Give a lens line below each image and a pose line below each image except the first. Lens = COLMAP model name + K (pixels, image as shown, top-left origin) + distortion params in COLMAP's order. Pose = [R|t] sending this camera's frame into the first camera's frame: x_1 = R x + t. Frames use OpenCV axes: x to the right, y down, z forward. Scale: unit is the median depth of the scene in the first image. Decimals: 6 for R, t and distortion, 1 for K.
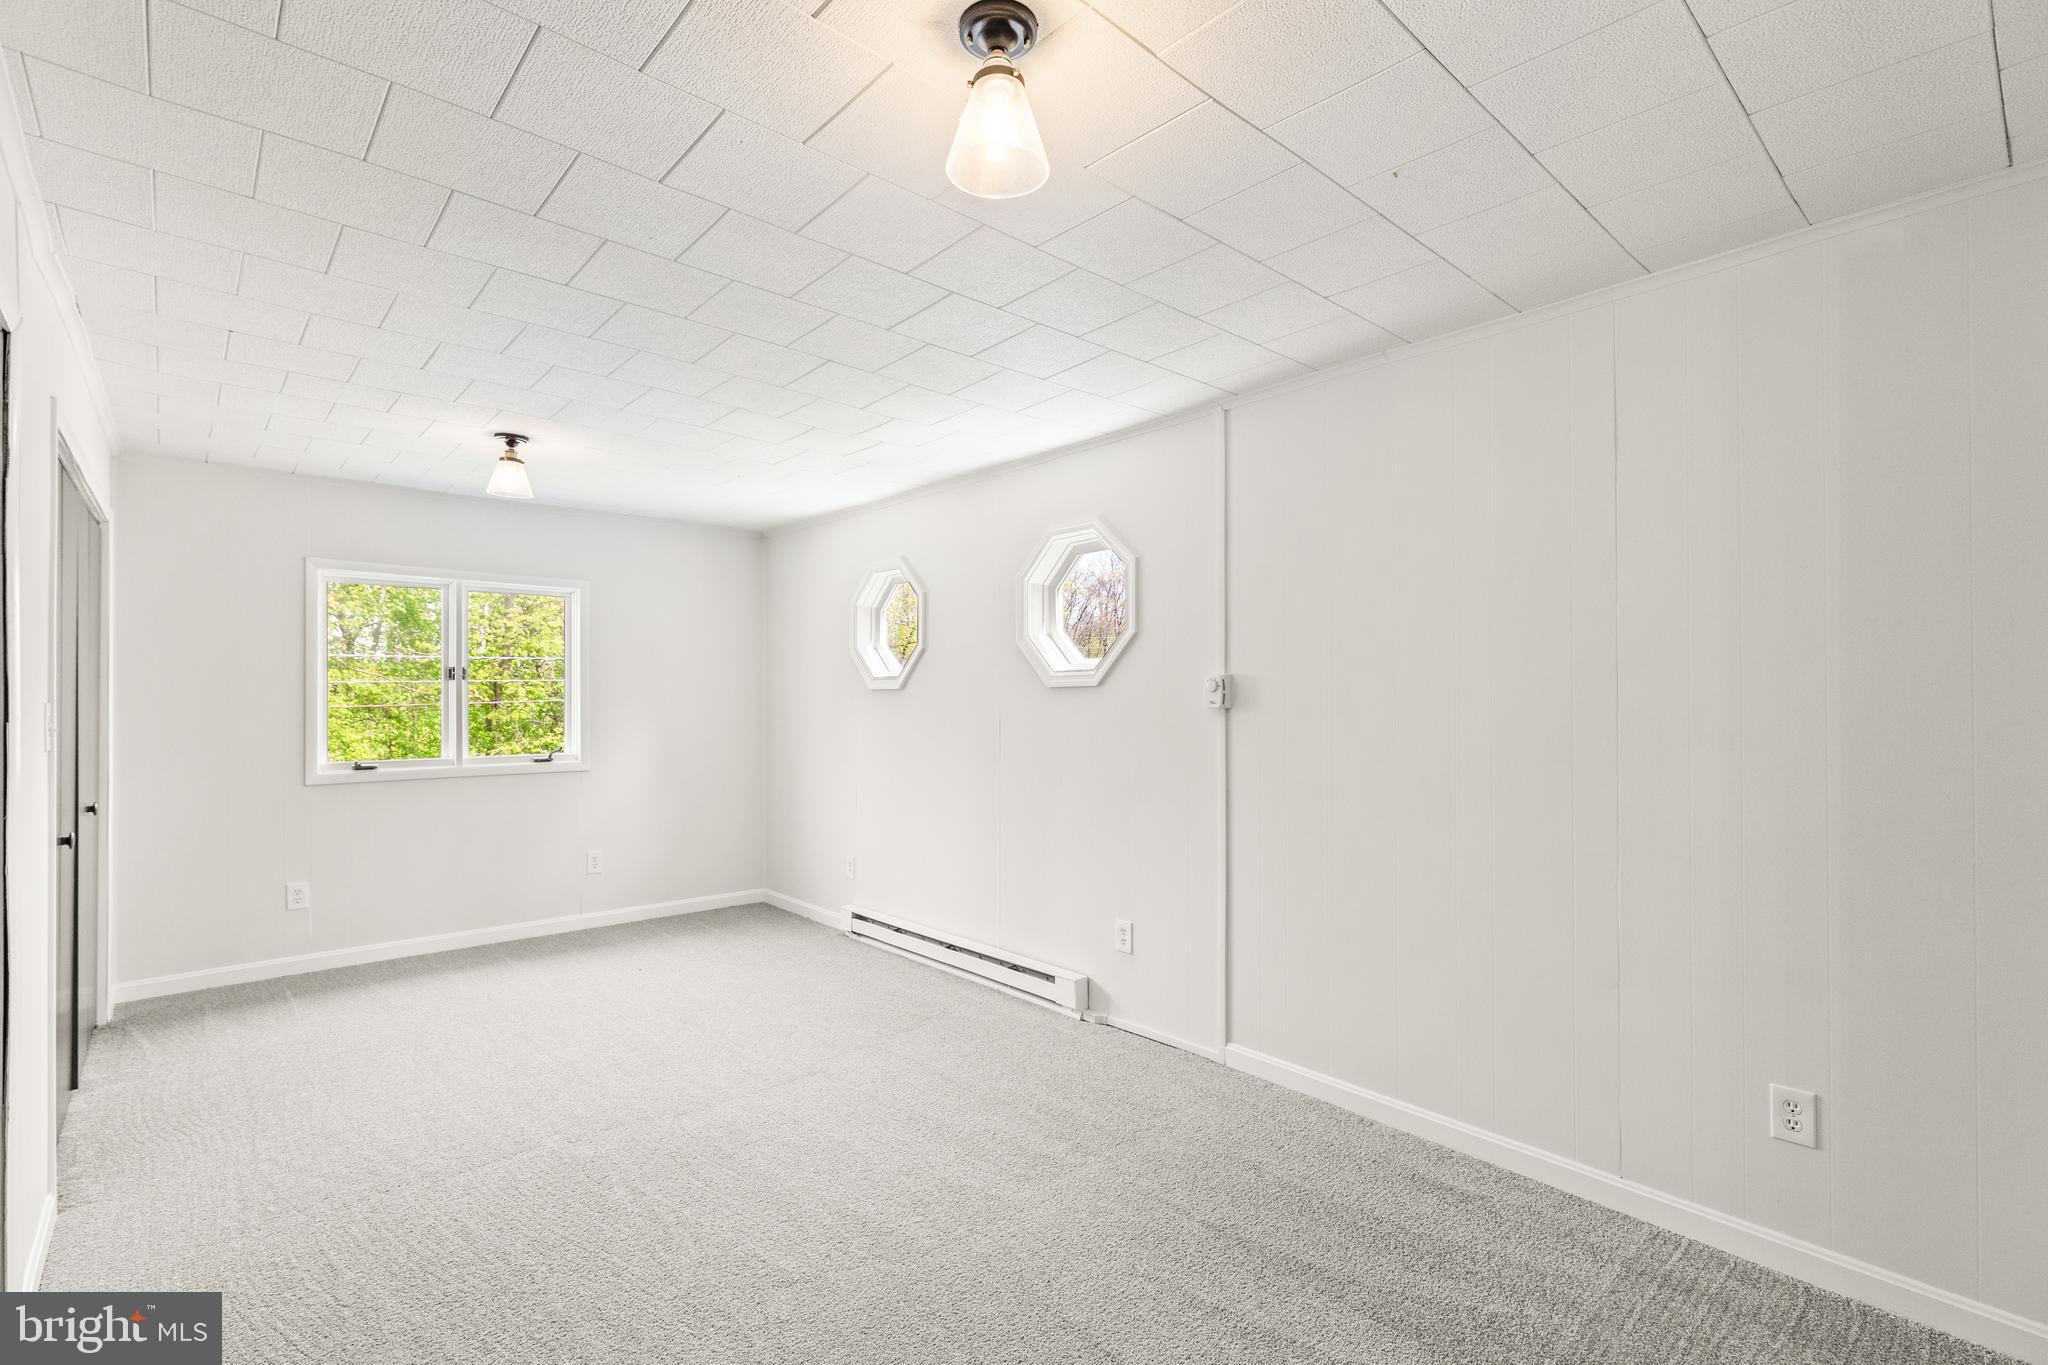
lens RADIAL K [[927.9, 0, 1004.5], [0, 927.9, 688.5], [0, 0, 1]] dist [0.009099, -0.000016]
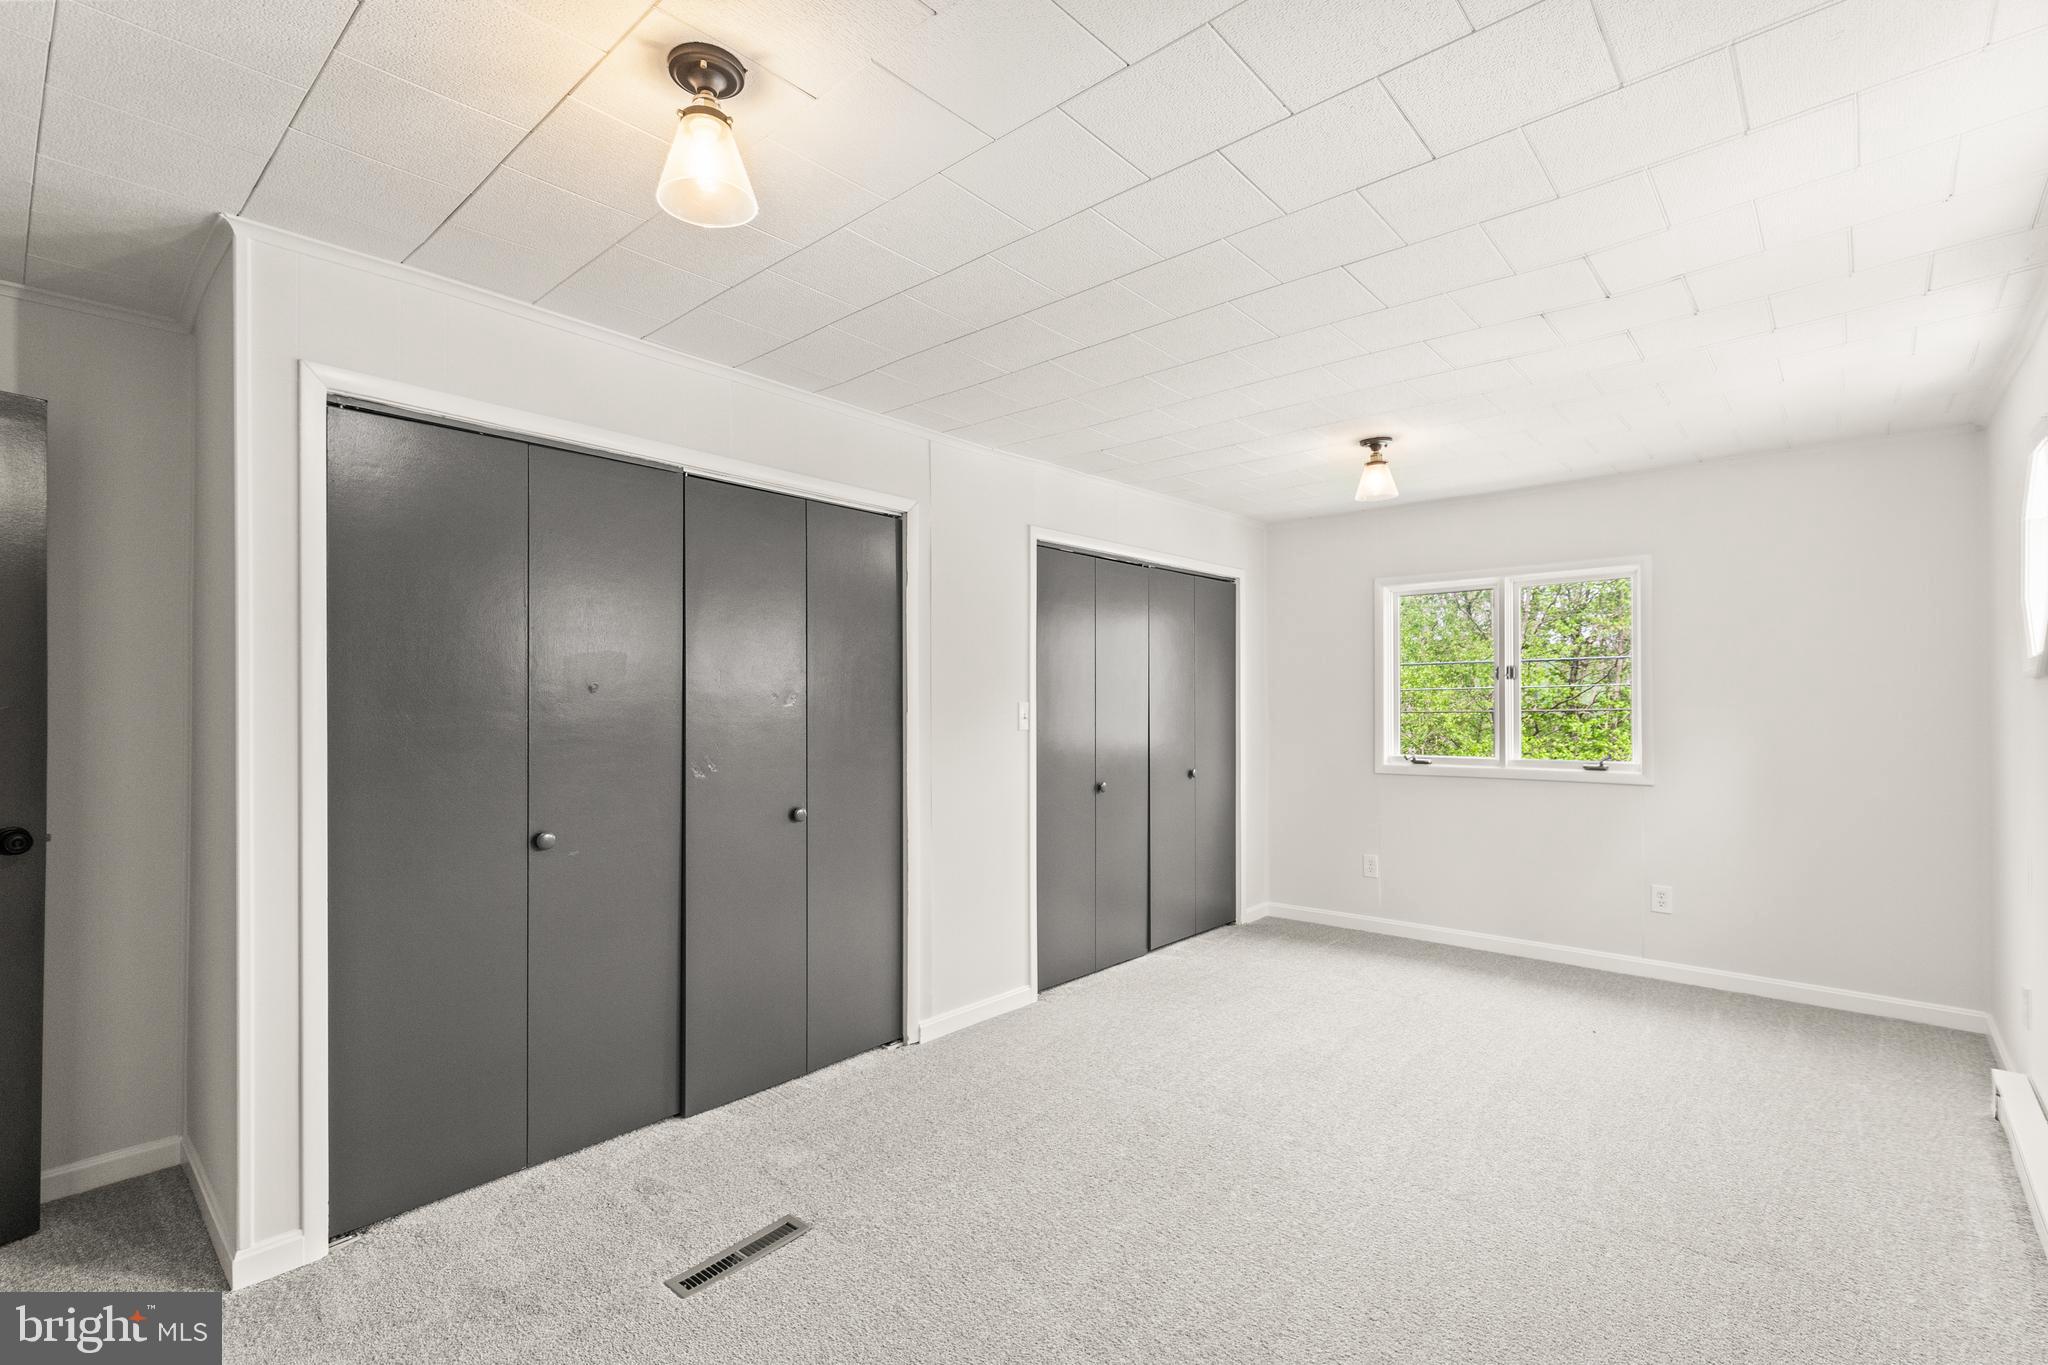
lens RADIAL K [[927.9, 0, 1004.5], [0, 927.9, 688.5], [0, 0, 1]] dist [0.009099, -0.000016]
pose [[0.114740, -0.019283, -0.993208, 0.352569], [0.010598, 0.999778, -0.018186, 0.012942], [0.993339, -0.008439, 0.114919, 0.387415]]
